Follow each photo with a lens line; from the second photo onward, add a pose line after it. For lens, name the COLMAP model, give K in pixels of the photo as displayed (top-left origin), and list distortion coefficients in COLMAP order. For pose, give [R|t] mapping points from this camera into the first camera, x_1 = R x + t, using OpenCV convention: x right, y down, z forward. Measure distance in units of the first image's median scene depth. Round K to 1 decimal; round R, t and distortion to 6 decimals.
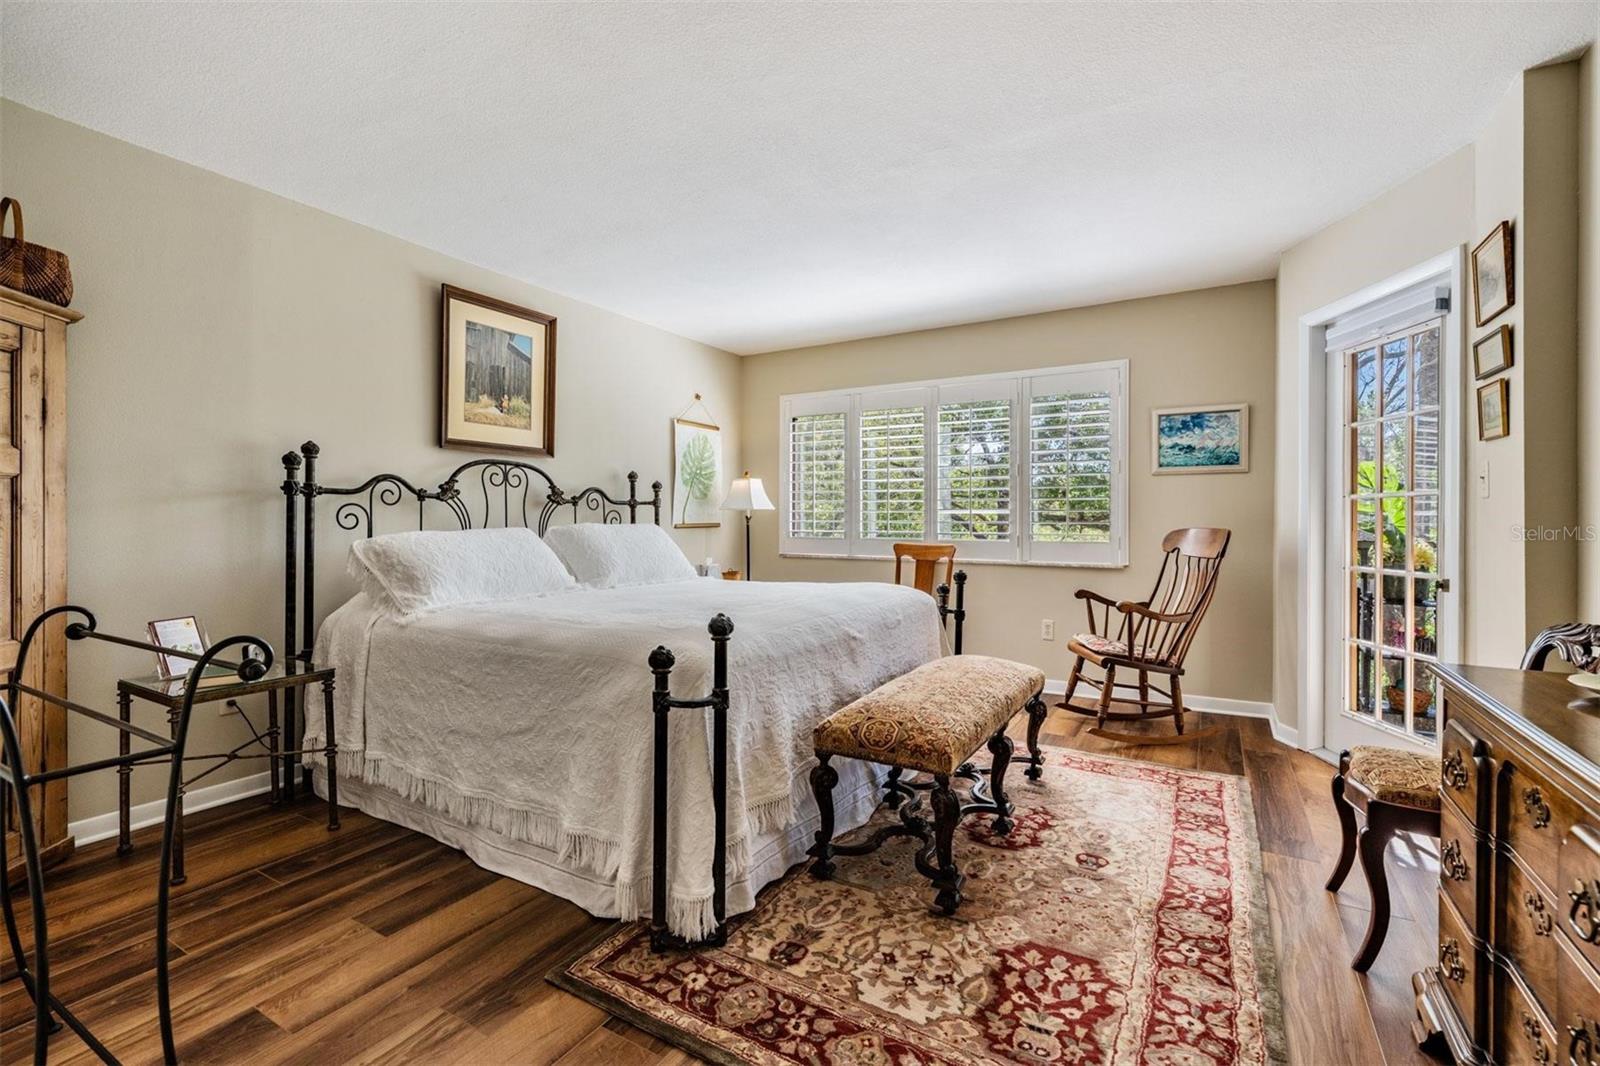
lens RADIAL K [[719.9, 0, 794.9], [0, 719.9, 525.3], [0, 0, 1]] dist [0.003045, 0.000686]
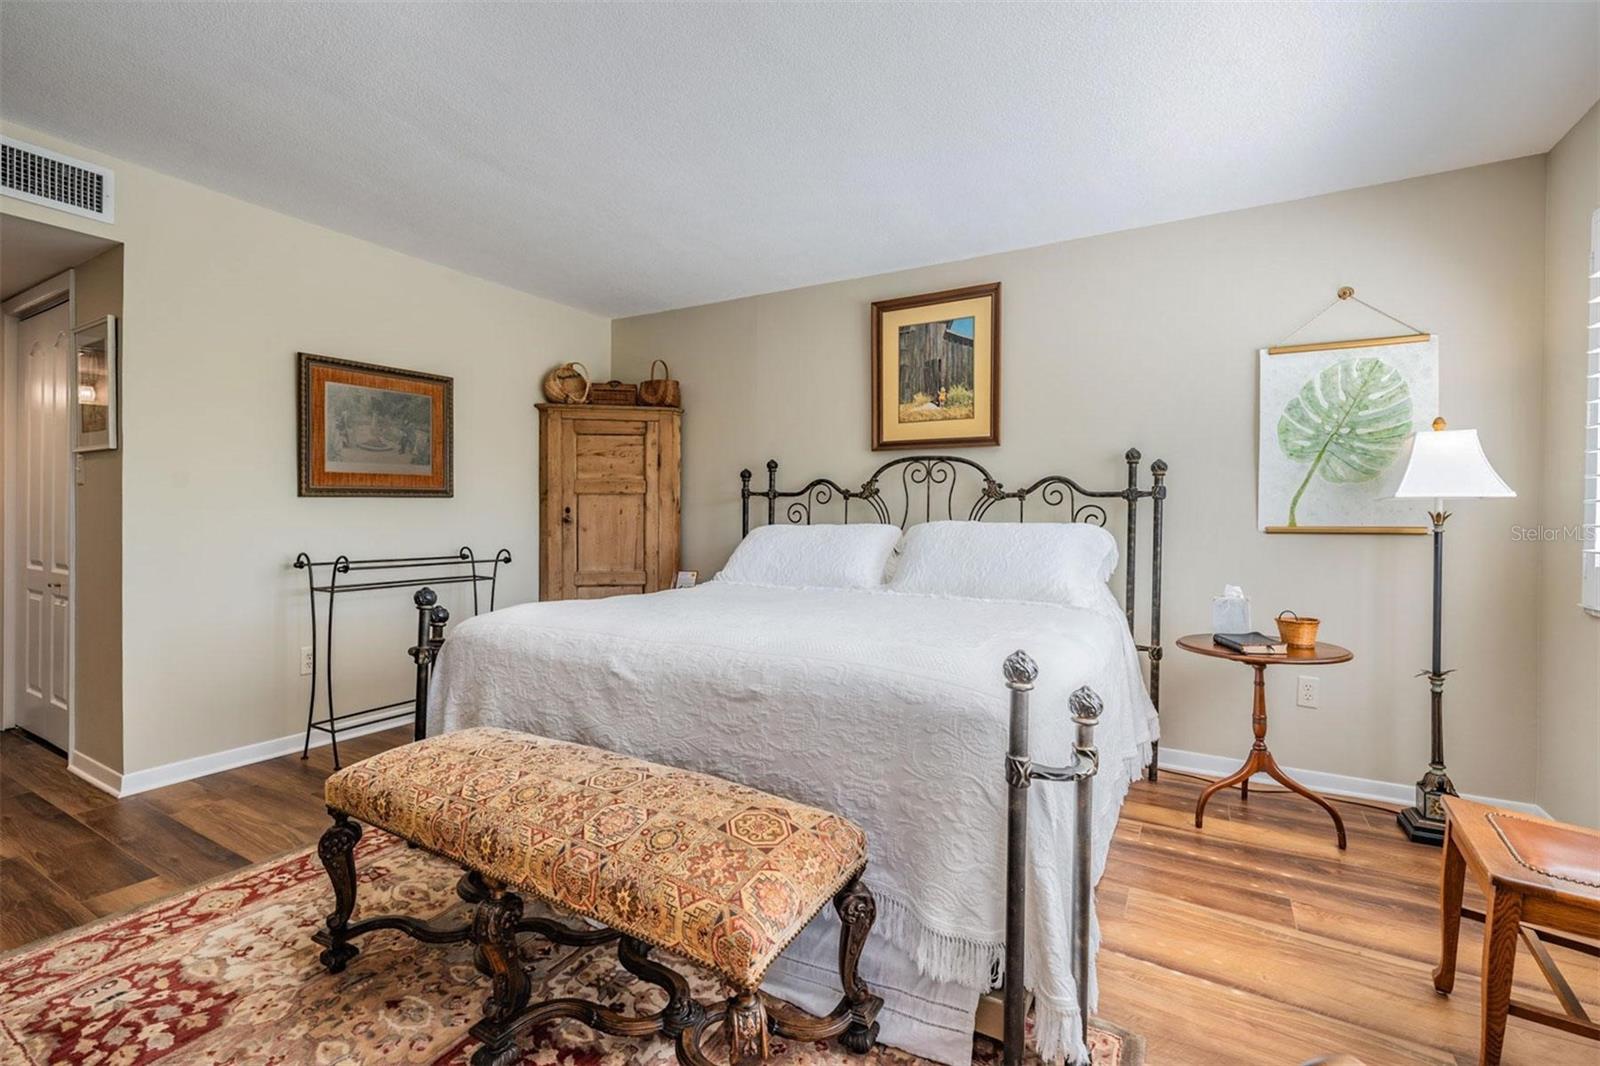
lens RADIAL K [[719.9, 0, 799.9], [0, 719.9, 517.3], [0, 0, 1]] dist [0.003045, 0.000686]
pose [[-0.014133, 0.004017, -0.999892, 0.613704], [-0.015854, 0.999865, 0.004241, -0.008843], [0.999774, 0.015912, -0.014067, 0.895977]]
